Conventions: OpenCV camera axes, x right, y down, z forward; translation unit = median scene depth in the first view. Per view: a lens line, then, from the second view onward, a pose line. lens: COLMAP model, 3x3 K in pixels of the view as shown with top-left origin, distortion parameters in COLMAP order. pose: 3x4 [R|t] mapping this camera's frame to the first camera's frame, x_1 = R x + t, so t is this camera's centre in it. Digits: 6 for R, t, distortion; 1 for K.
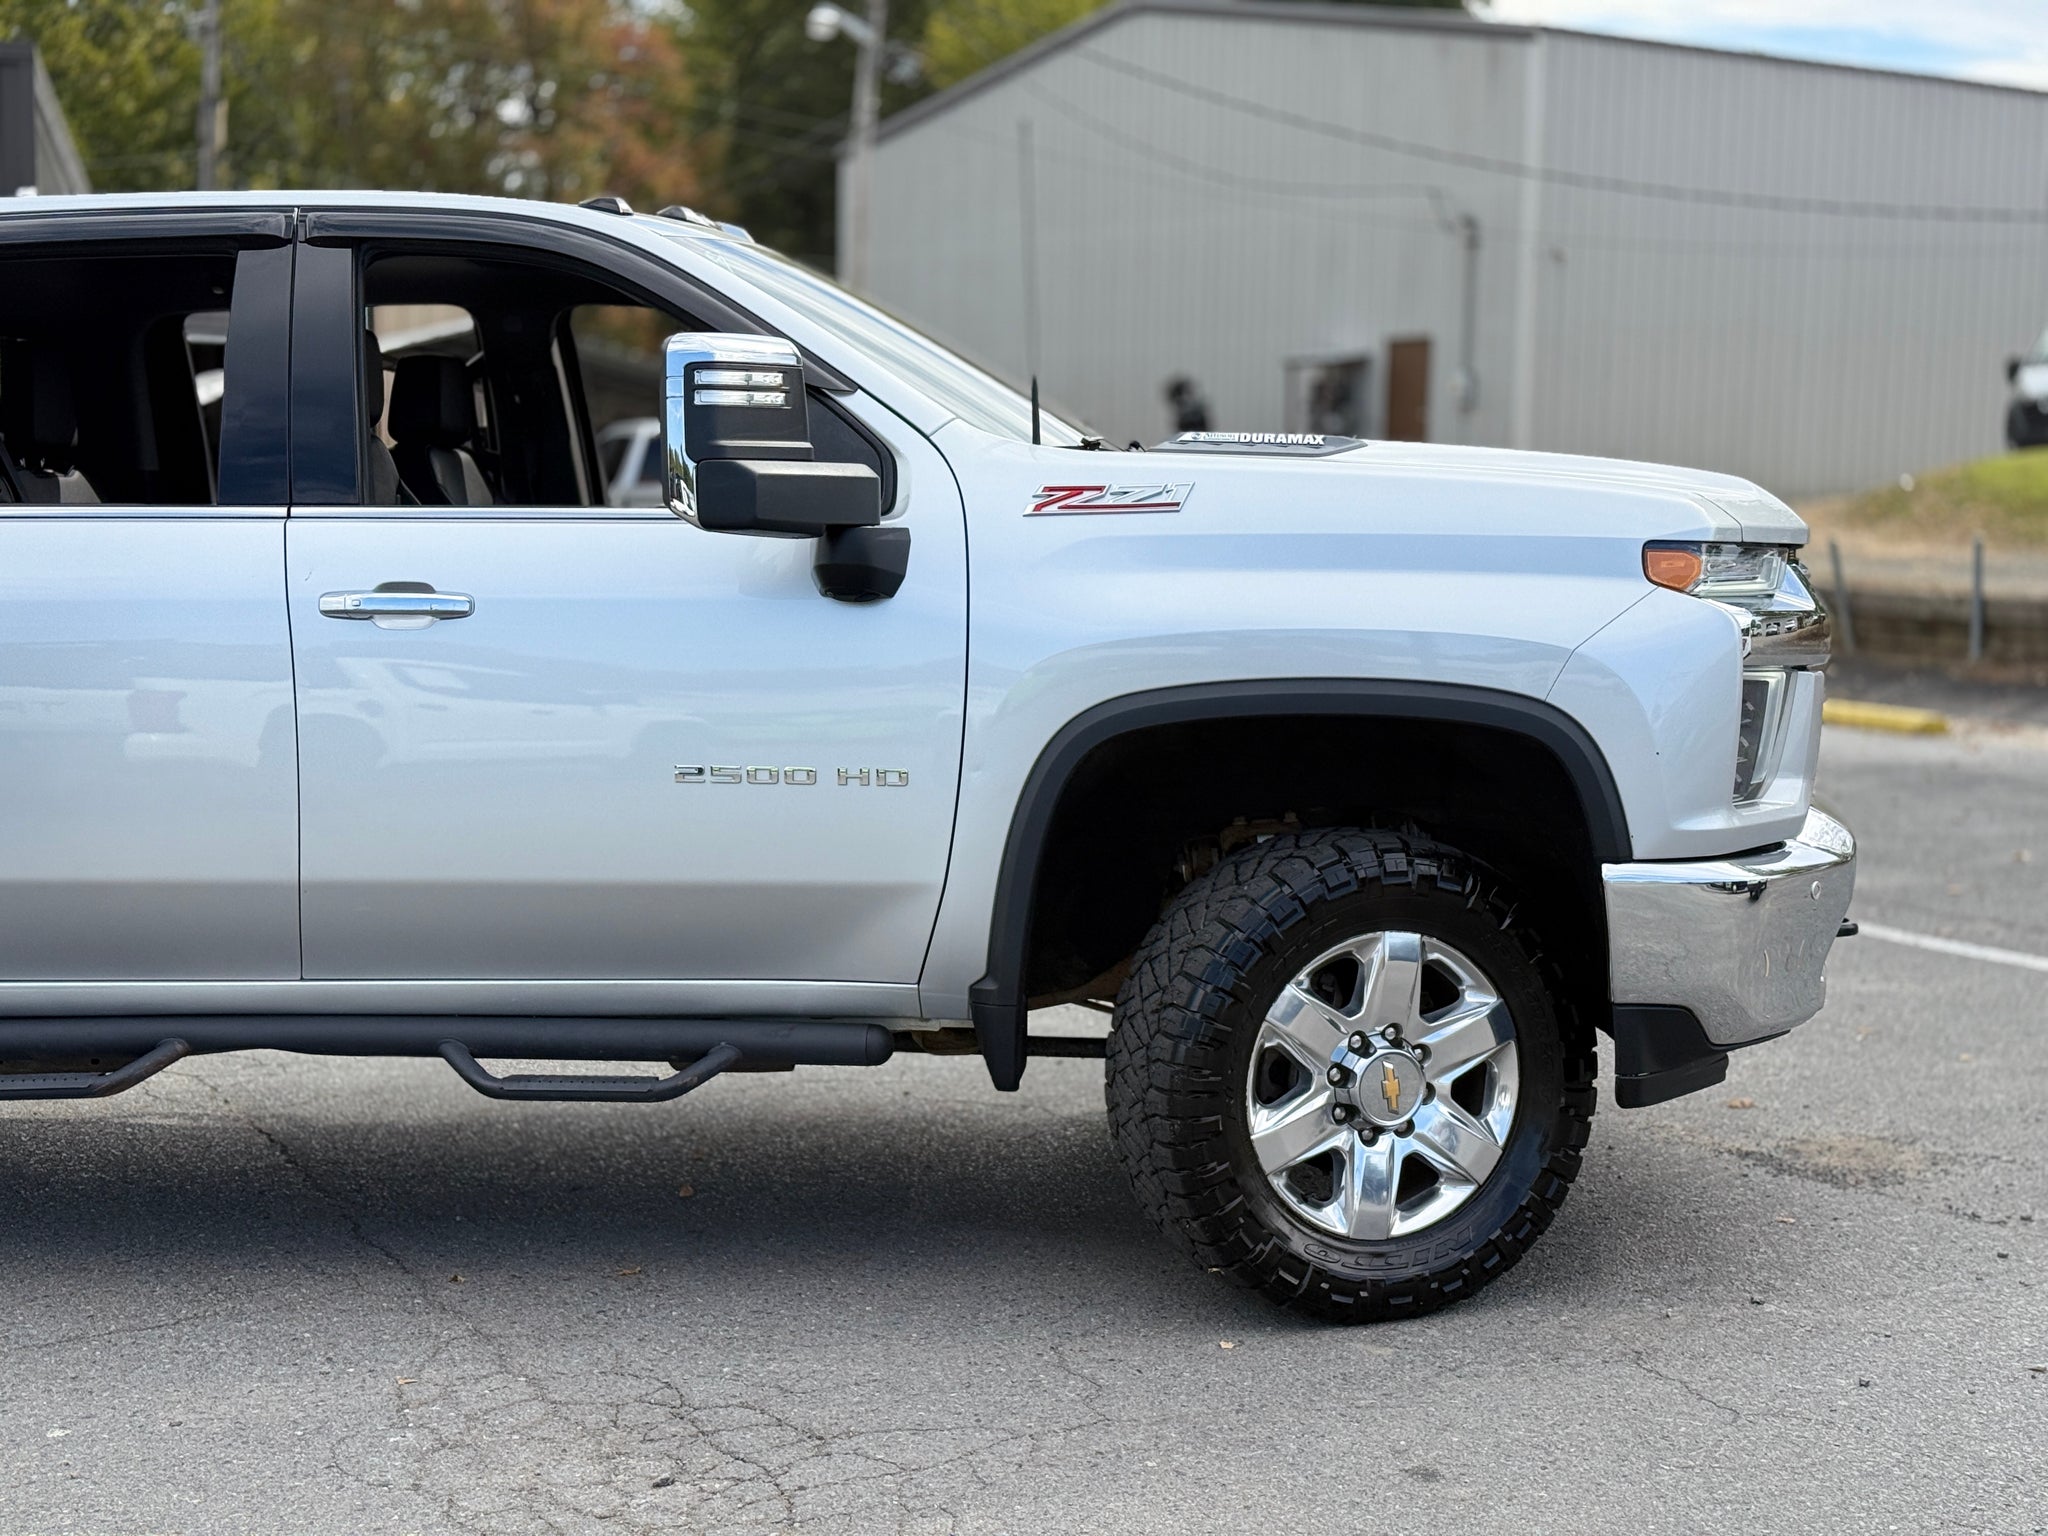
lens RADIAL K [[2877.5, 0, 1024.0], [0, 2877.5, 768.0], [0, 0, 1]] dist [0.152928, 0.017775]
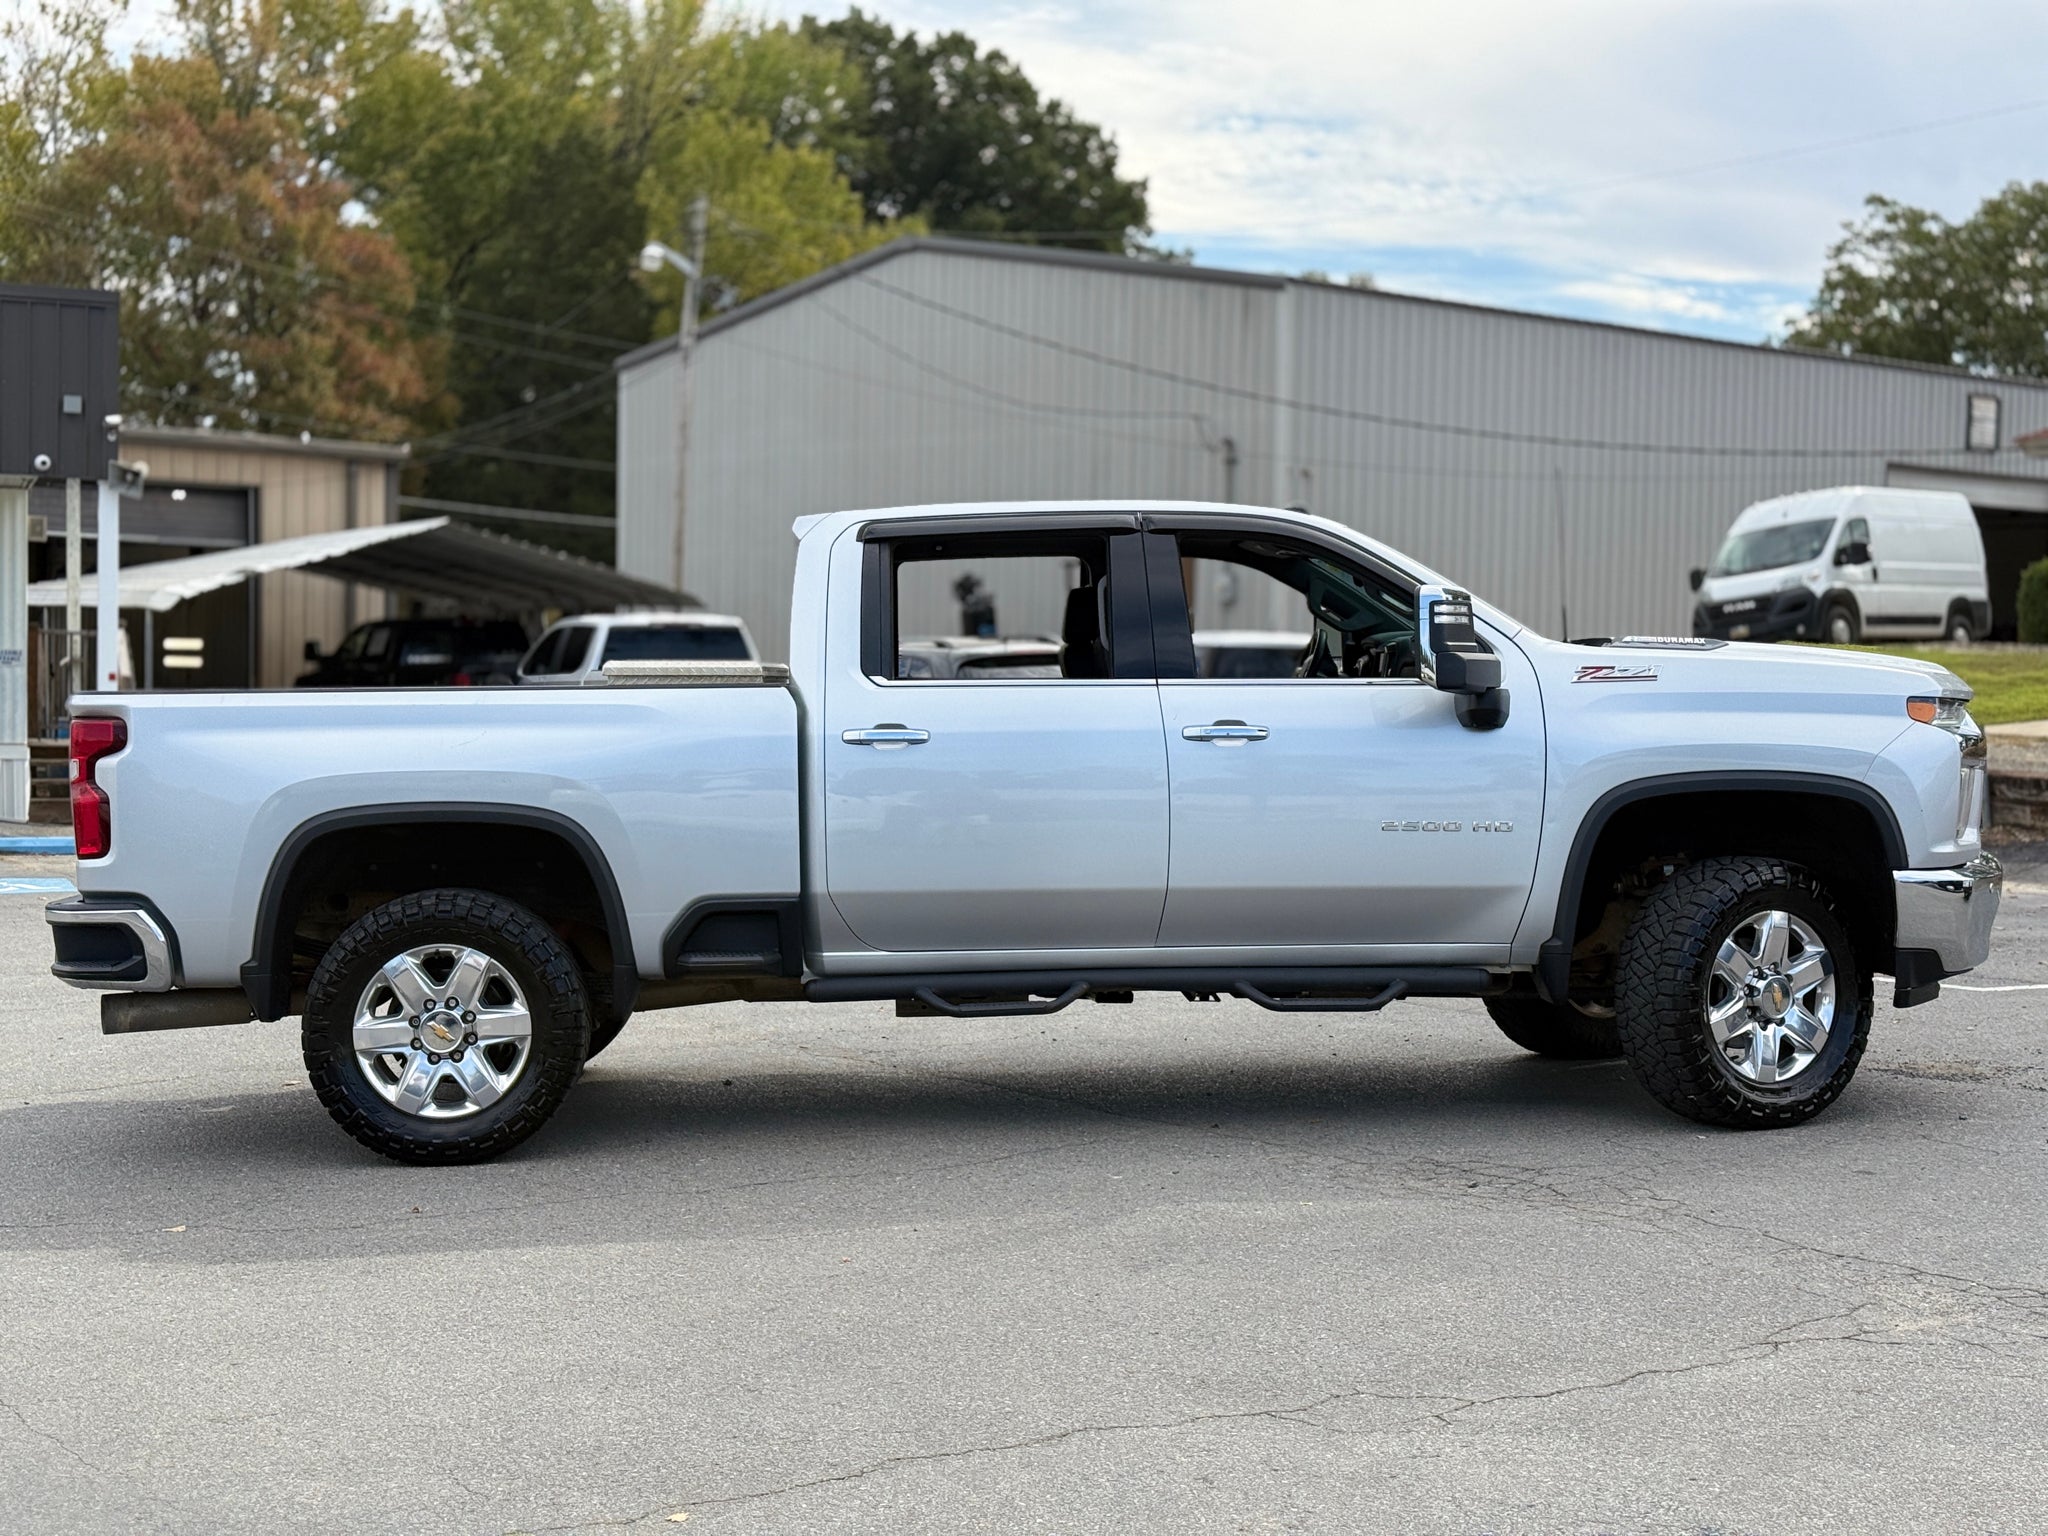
lens RADIAL K [[2877.5, 0, 1024.0], [0, 2877.5, 768.0], [0, 0, 1]] dist [0.152928, 0.017775]
pose [[0.990959, -0.002811, 0.134137, -0.580577], [0.011472, 0.997894, -0.063841, 0.077700], [-0.133675, 0.064803, 0.988904, -0.744568]]
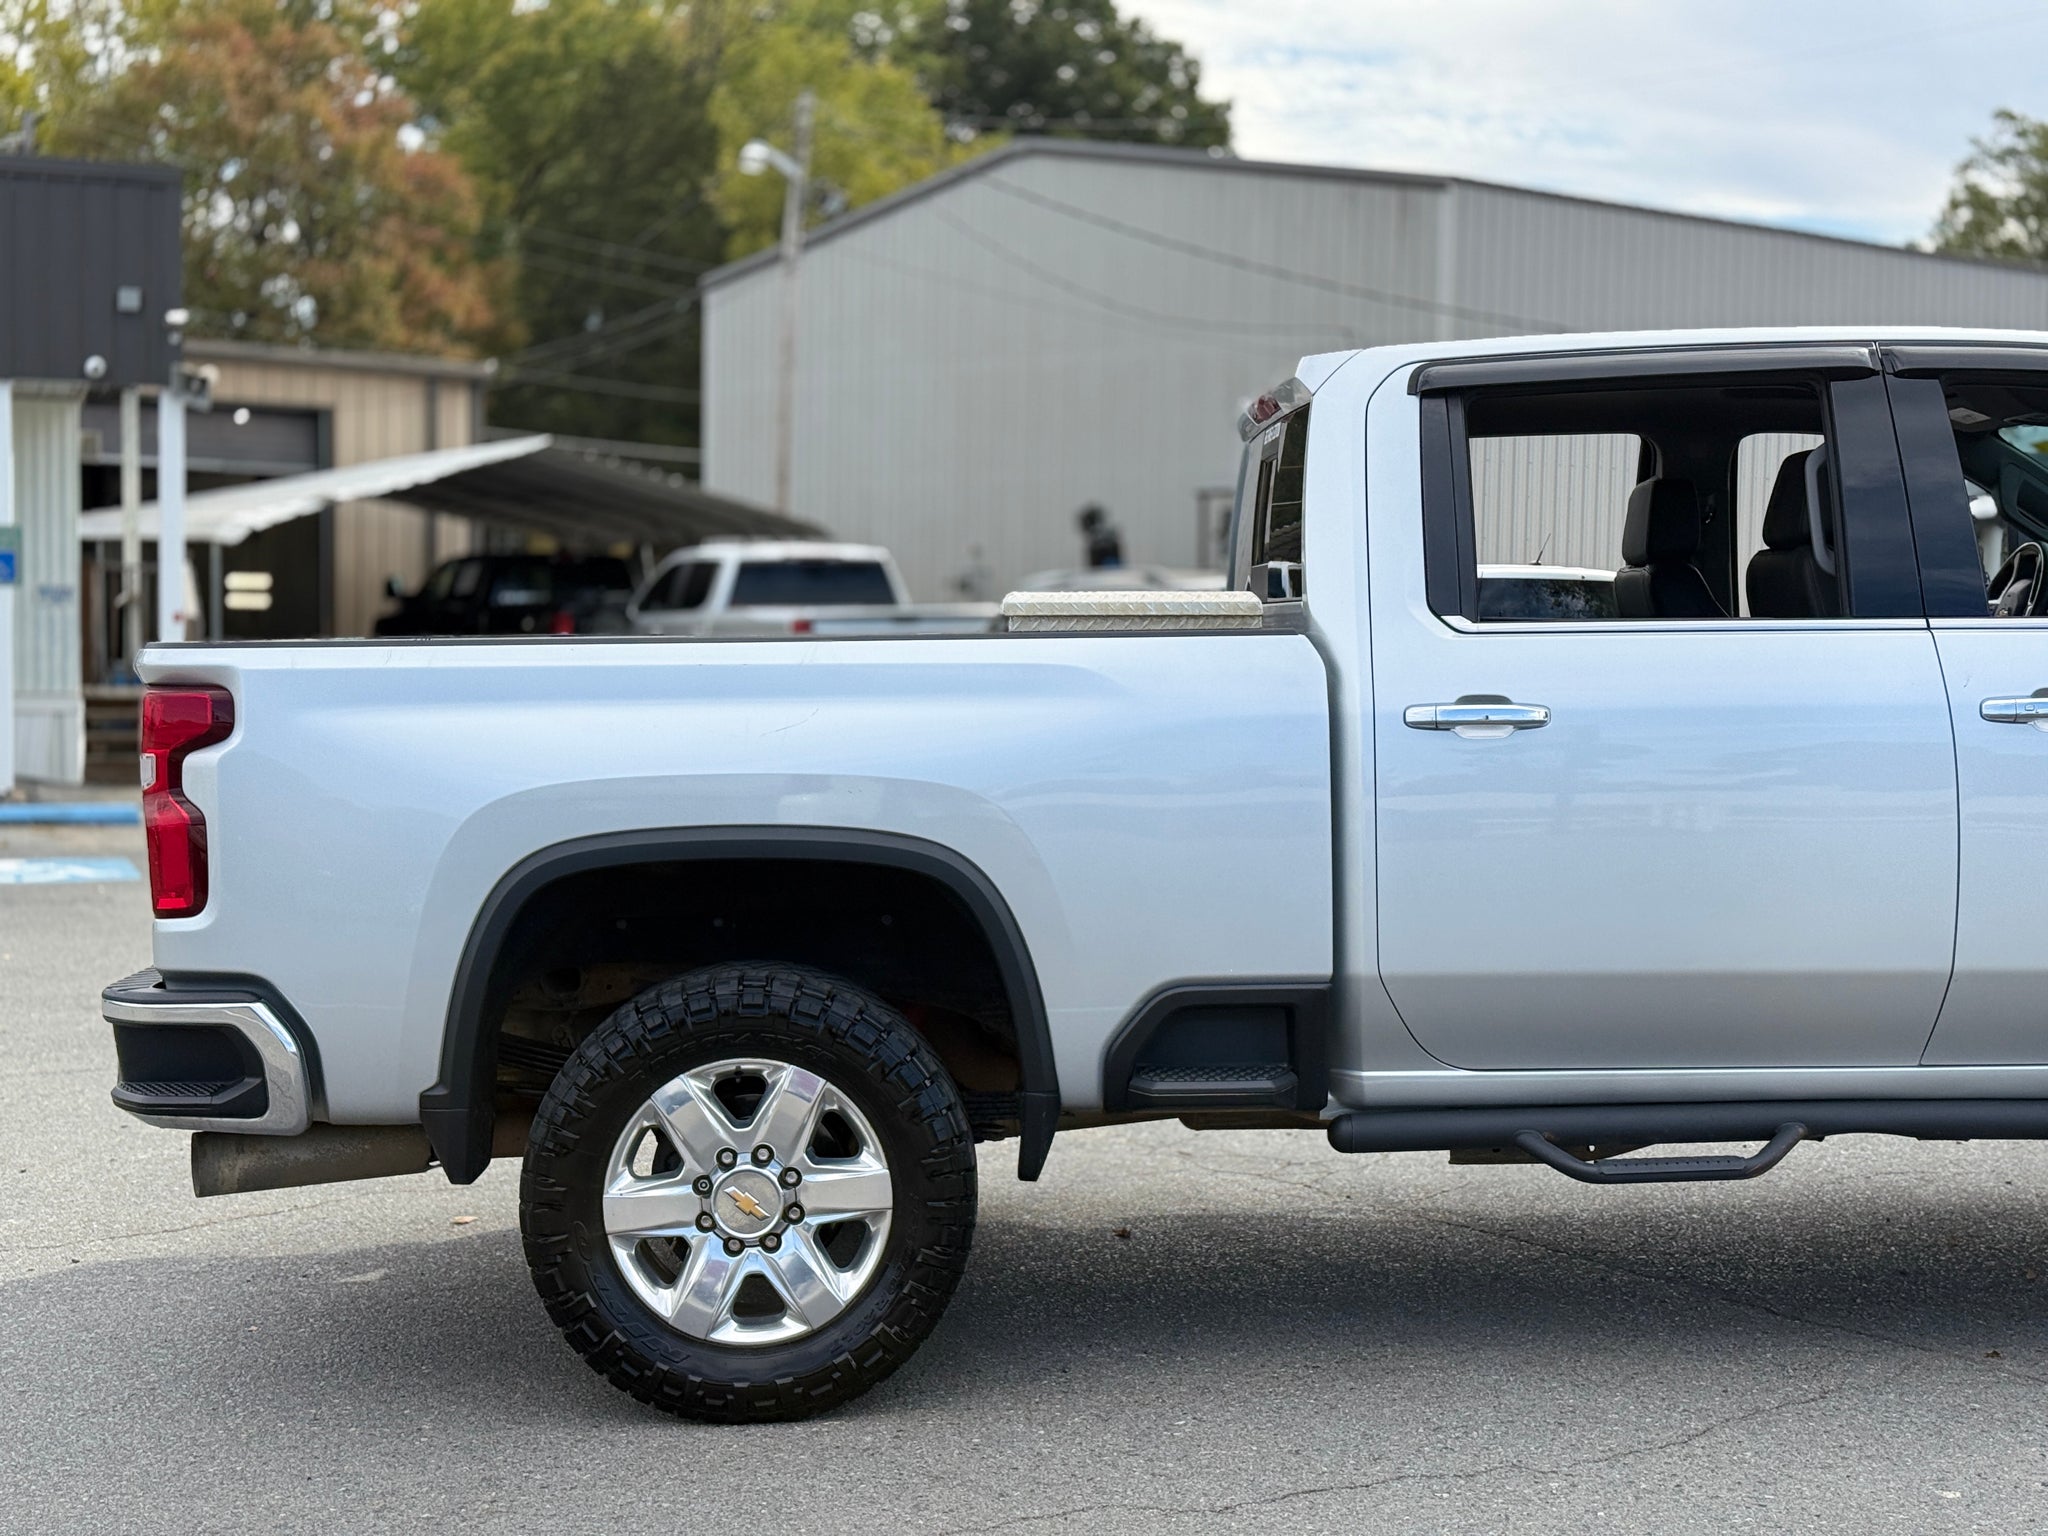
lens RADIAL K [[2877.5, 0, 1024.0], [0, 2877.5, 768.0], [0, 0, 1]] dist [0.152928, 0.017775]
pose [[0.993087, -0.004495, 0.117297, -0.713218], [0.009661, 0.999006, -0.043505, 0.010800], [-0.116984, 0.044338, 0.992144, -0.048467]]
